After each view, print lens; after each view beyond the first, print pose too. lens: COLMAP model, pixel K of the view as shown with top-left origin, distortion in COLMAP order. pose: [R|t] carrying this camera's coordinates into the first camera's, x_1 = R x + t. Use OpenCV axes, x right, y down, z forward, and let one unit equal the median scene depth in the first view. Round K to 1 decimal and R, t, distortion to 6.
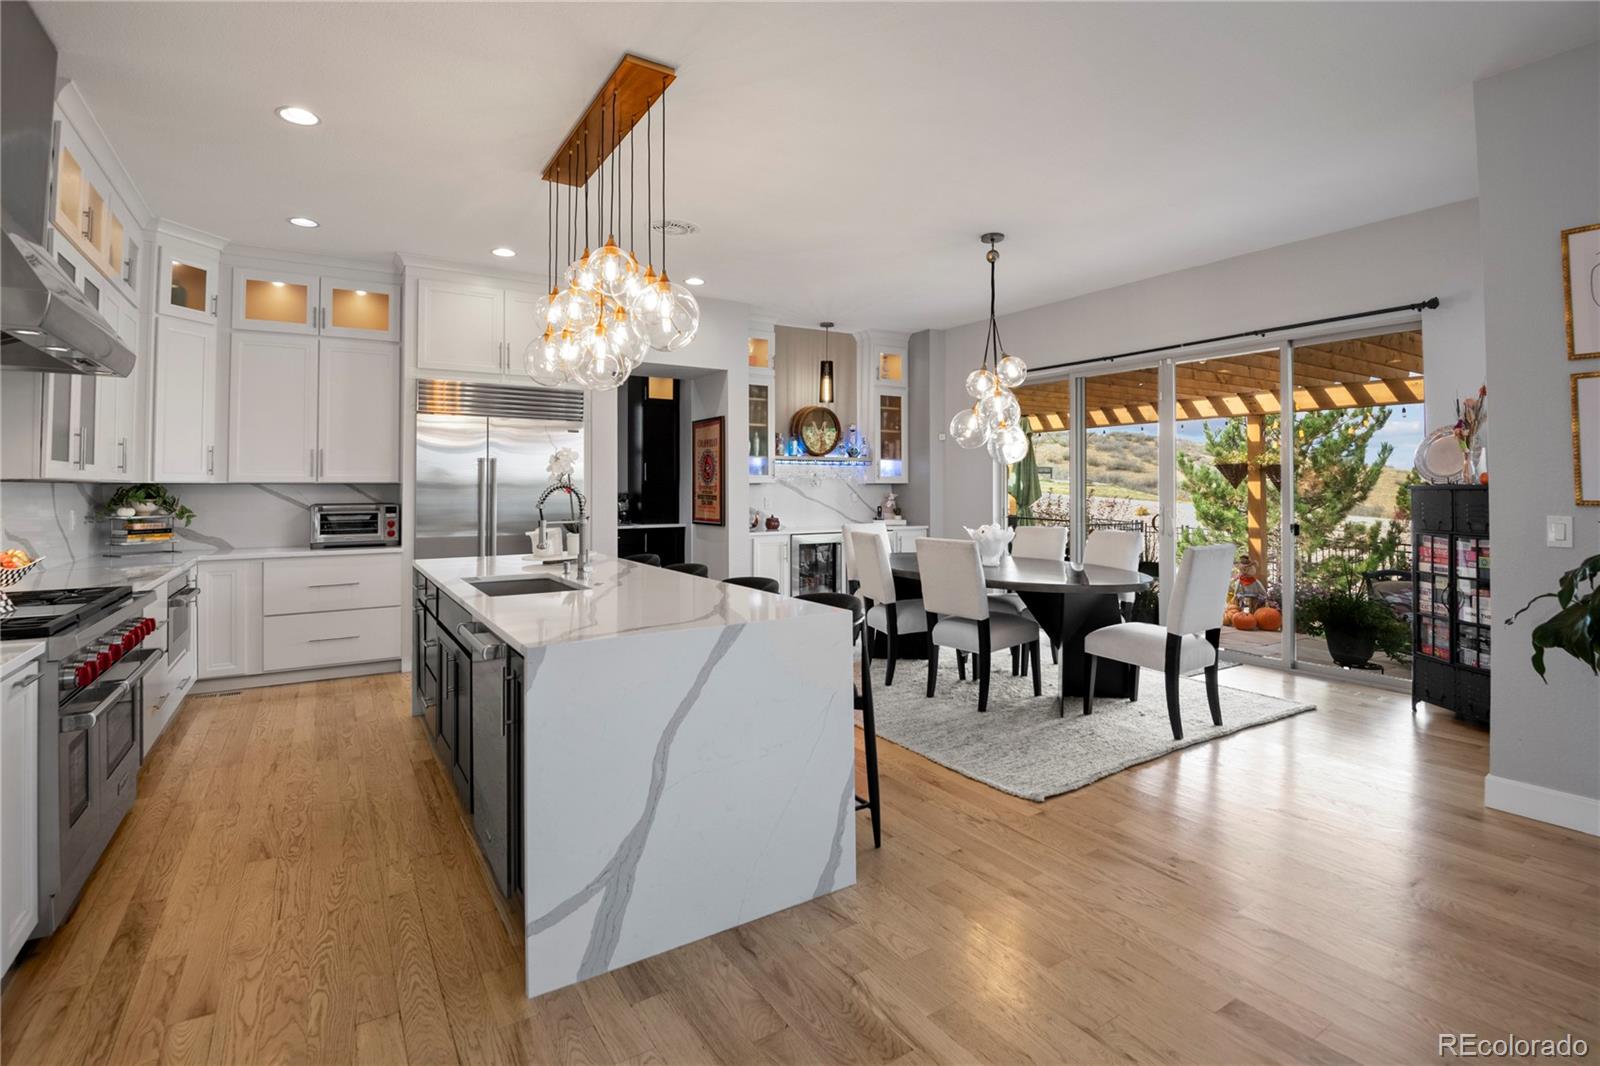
lens RADIAL K [[742.5, 0, 805.4], [0, 742.5, 479.7], [0, 0, 1]] dist [-0.000369, -0.000014]
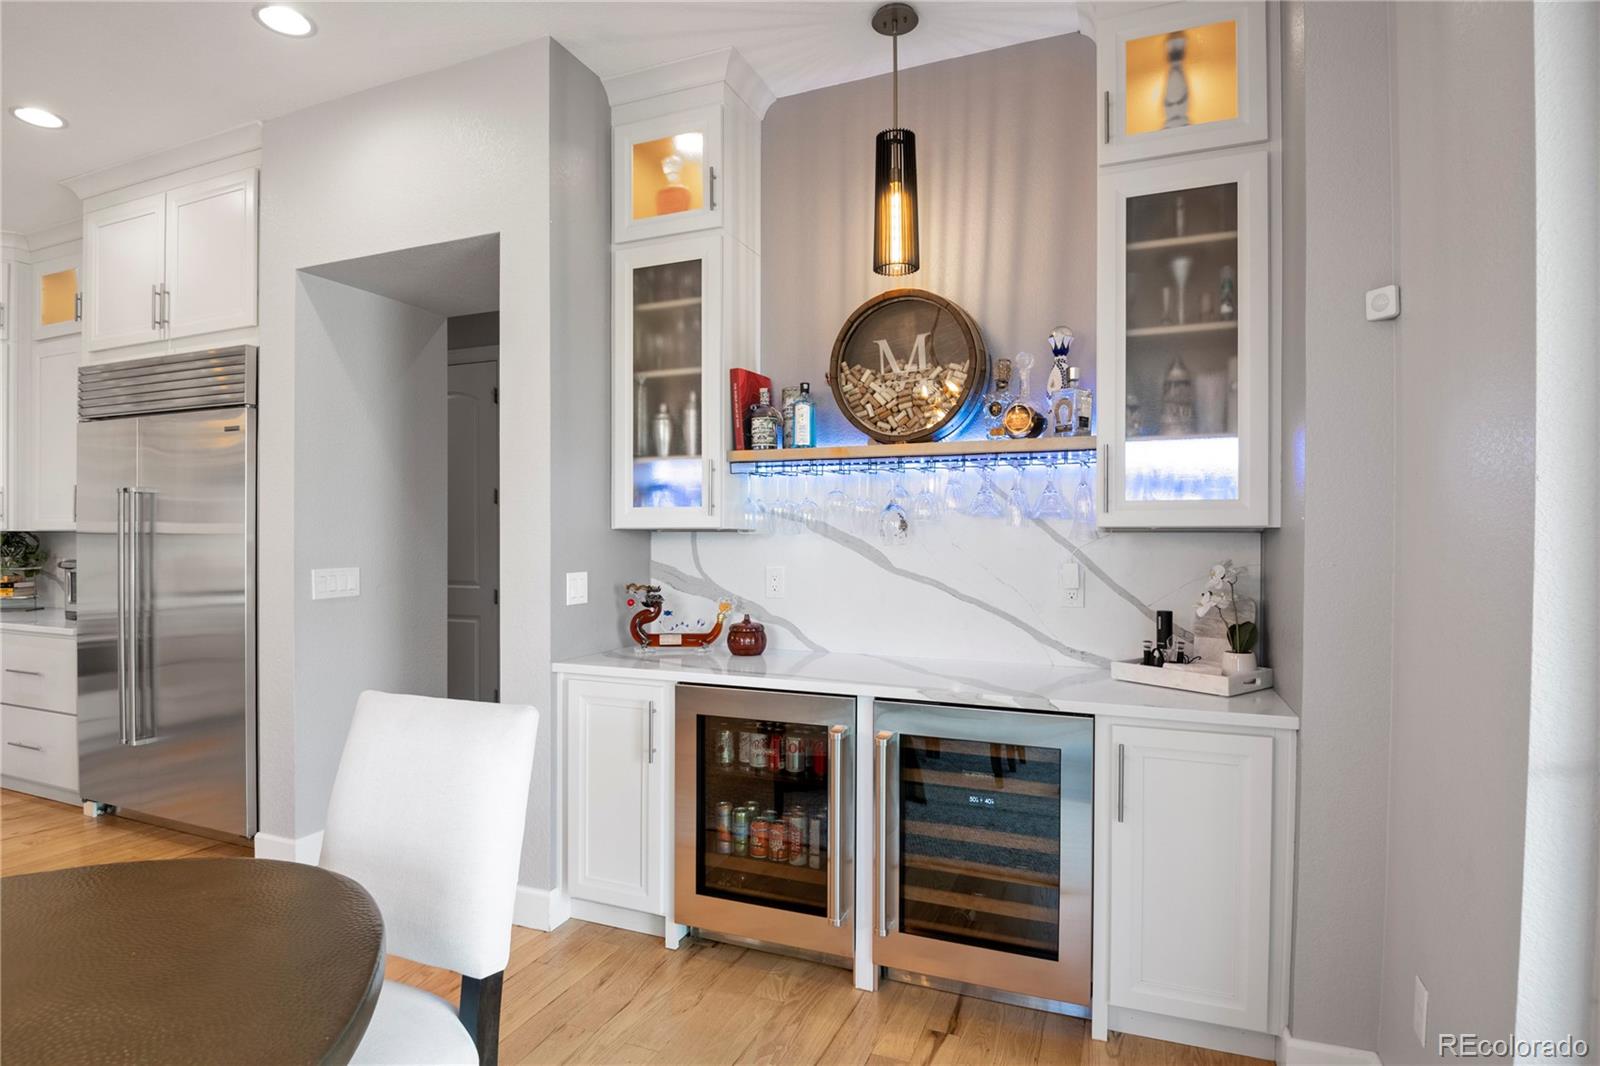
lens RADIAL K [[827.7, 0, 799.3], [0, 827.7, 540.0], [0, 0, 1]] dist [-0.017221, -0.000120]
pose [[0.563491, 0.007320, -0.826090, 0.290070], [0.004983, 0.999912, 0.012260, 0.005232], [0.826107, -0.011025, 0.563405, 0.762260]]
